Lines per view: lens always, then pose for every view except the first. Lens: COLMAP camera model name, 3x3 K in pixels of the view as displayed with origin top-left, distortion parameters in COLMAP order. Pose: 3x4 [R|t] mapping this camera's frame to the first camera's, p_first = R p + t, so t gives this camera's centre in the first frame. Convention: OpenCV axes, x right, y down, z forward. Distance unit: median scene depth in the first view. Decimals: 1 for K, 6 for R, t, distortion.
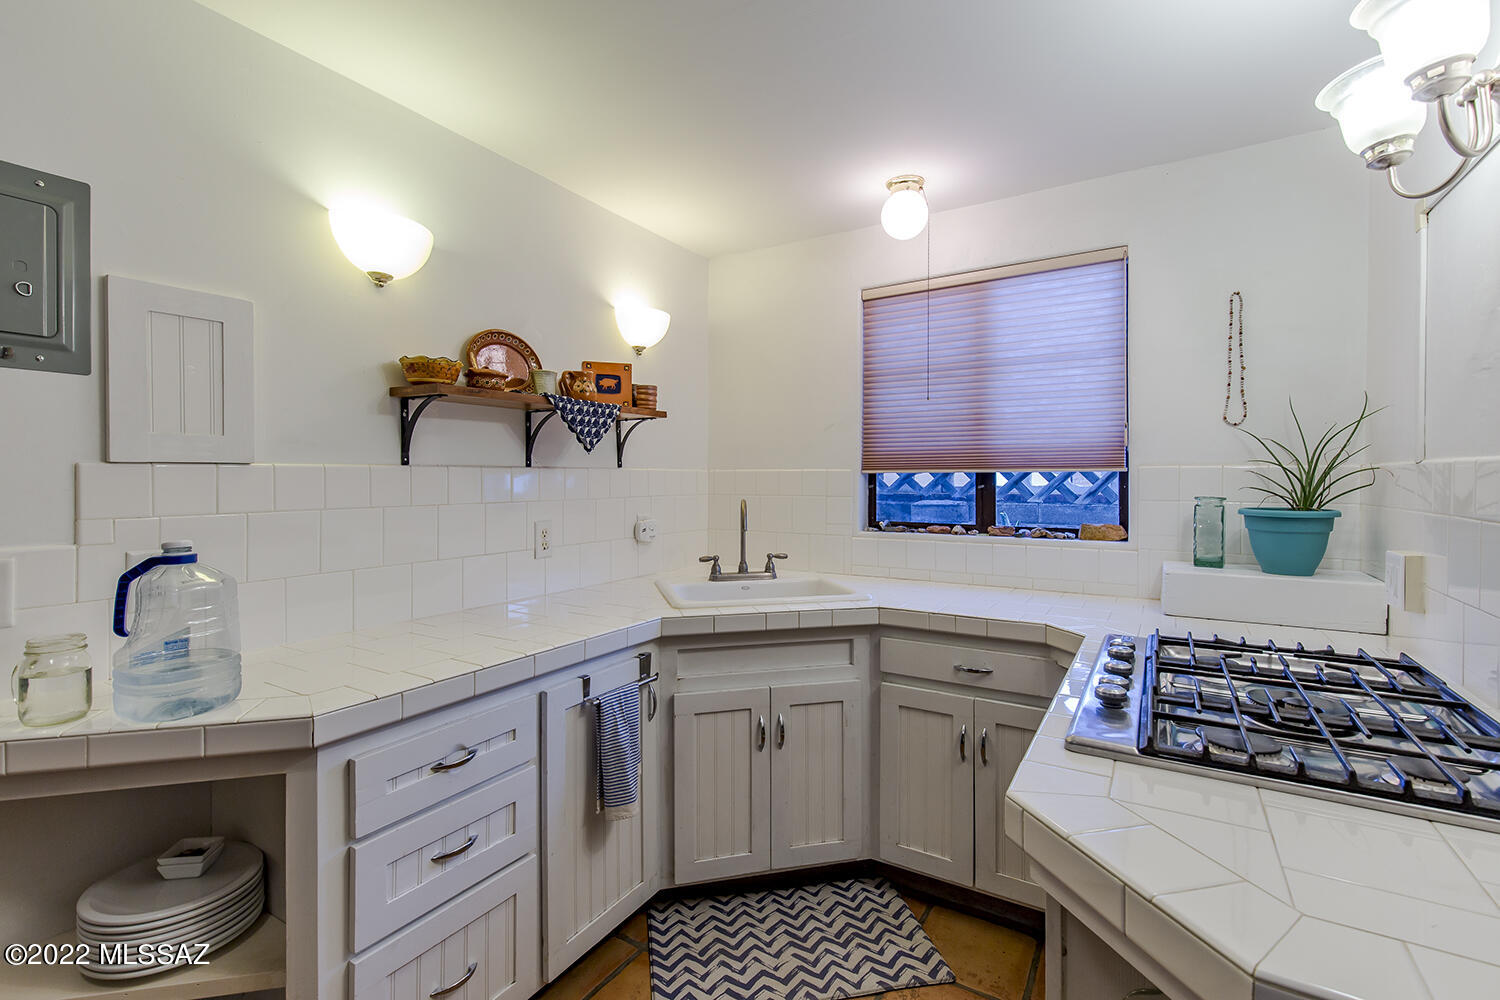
lens RADIAL K [[670.2, 0, 750.0], [0, 670.2, 500.0], [0, 0, 1]] dist [-0.002810, -0.000131]
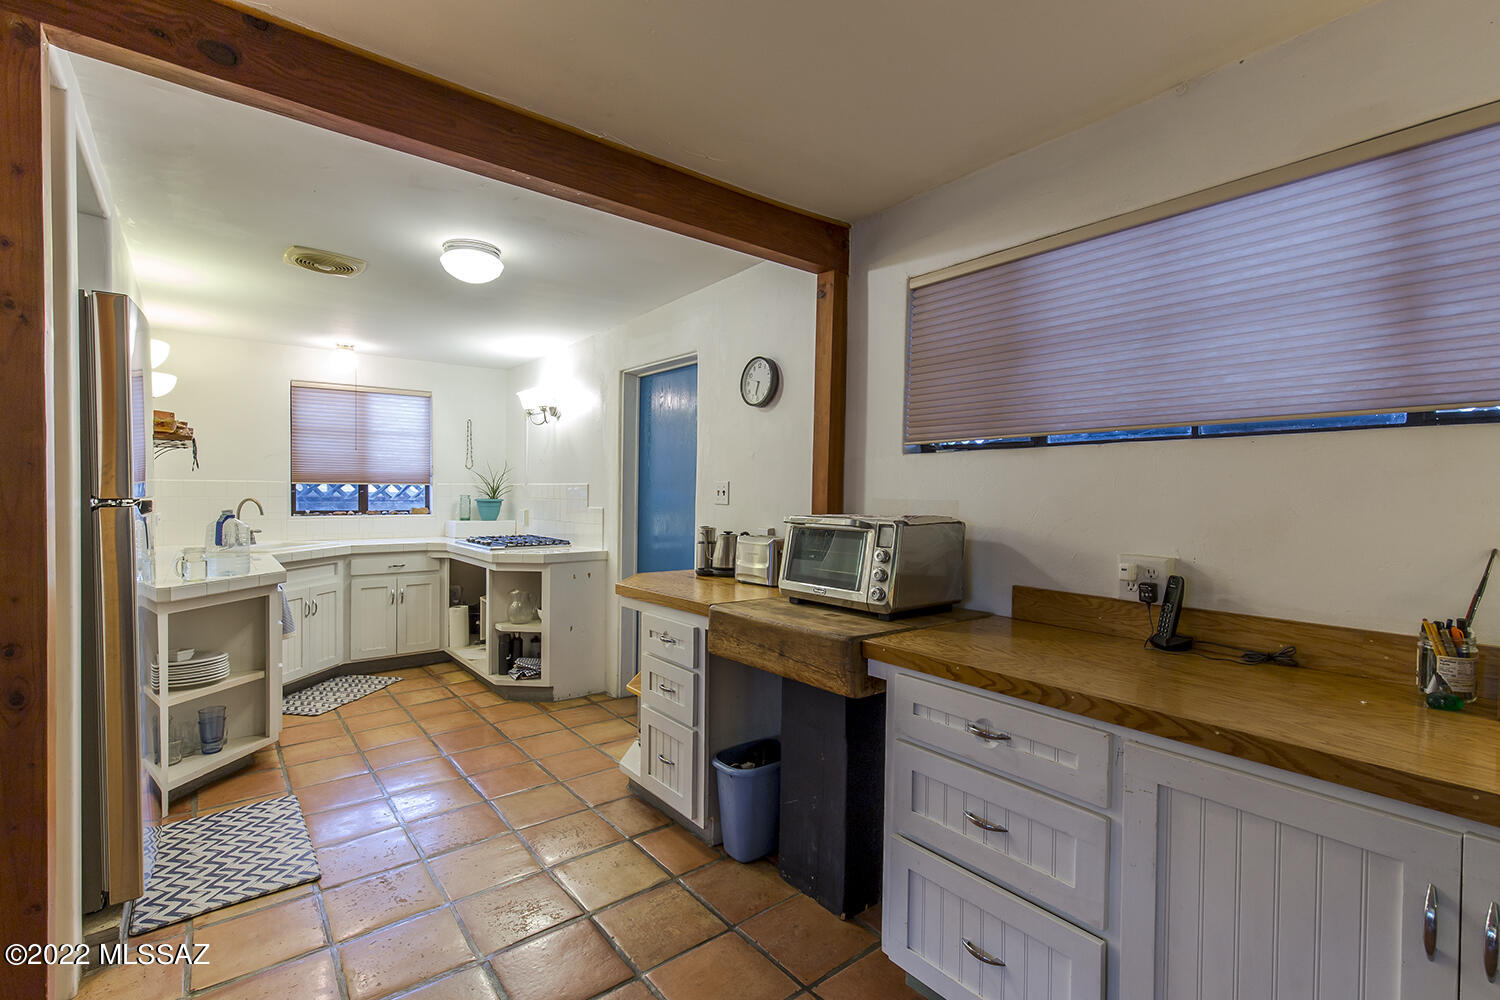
lens RADIAL K [[669.4, 0, 750.0], [0, 669.4, 500.0], [0, 0, 1]] dist [0.004600, 0.000159]
pose [[0.342415, -0.010385, 0.939491, -1.249277], [0.025854, 0.999664, 0.001628, 0.035295], [-0.939193, 0.023732, 0.342569, -0.866934]]
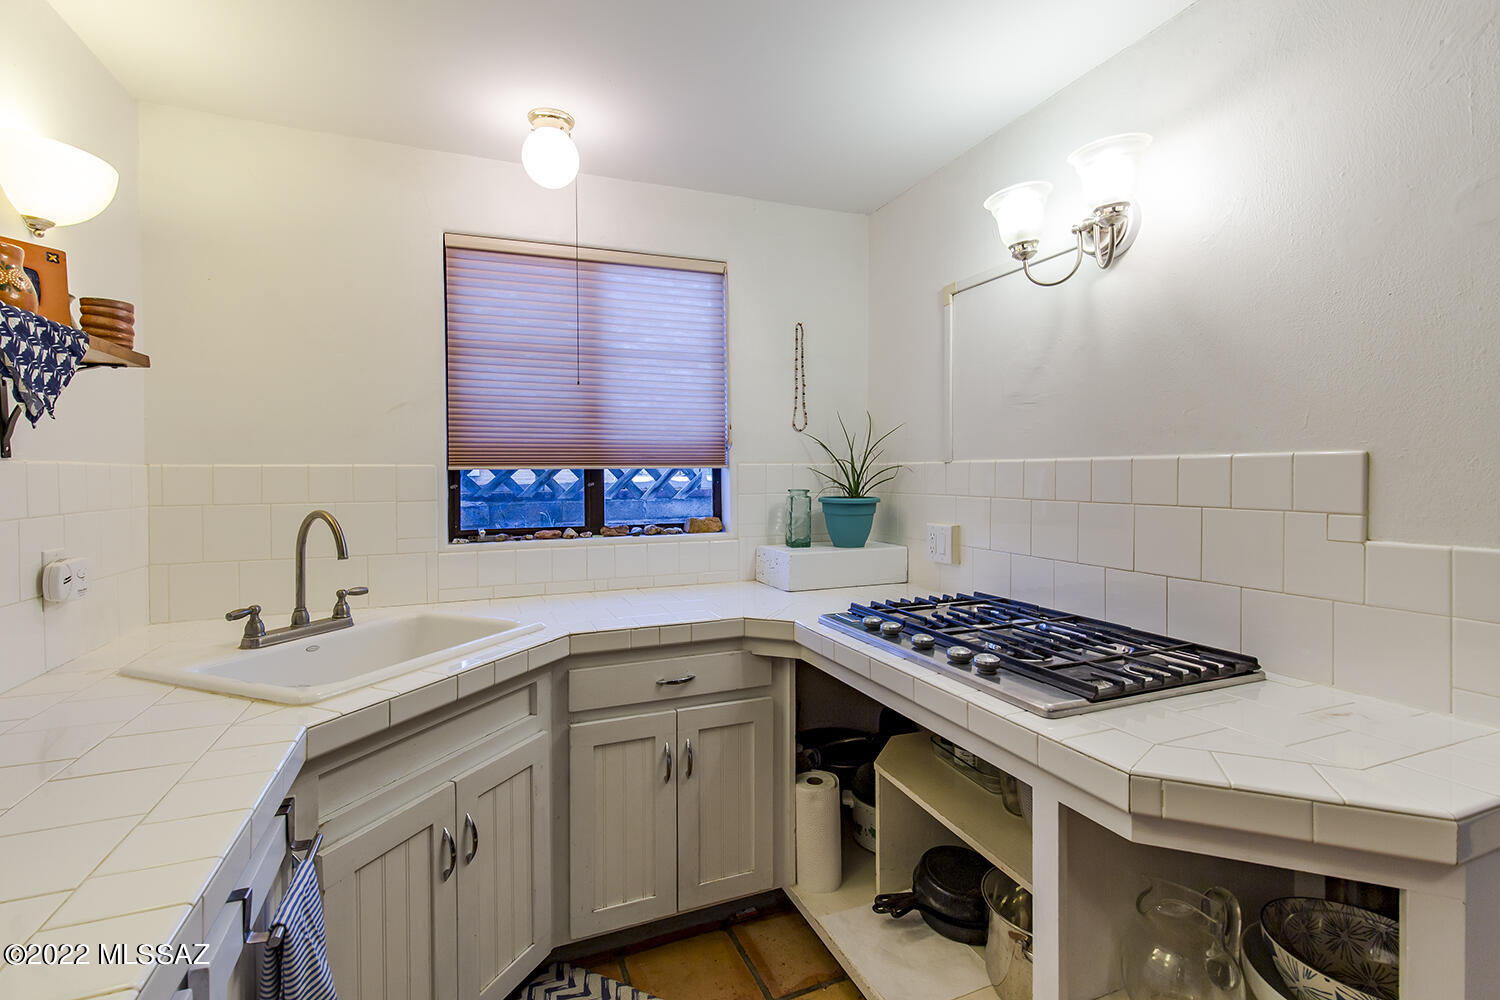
lens RADIAL K [[669.4, 0, 750.0], [0, 669.4, 500.0], [0, 0, 1]] dist [0.004600, 0.000159]
pose [[0.597513, -0.035440, 0.801076, -0.281253], [0.031957, 0.999282, 0.020372, -0.011258], [-0.801222, 0.013427, 0.598216, 0.292326]]
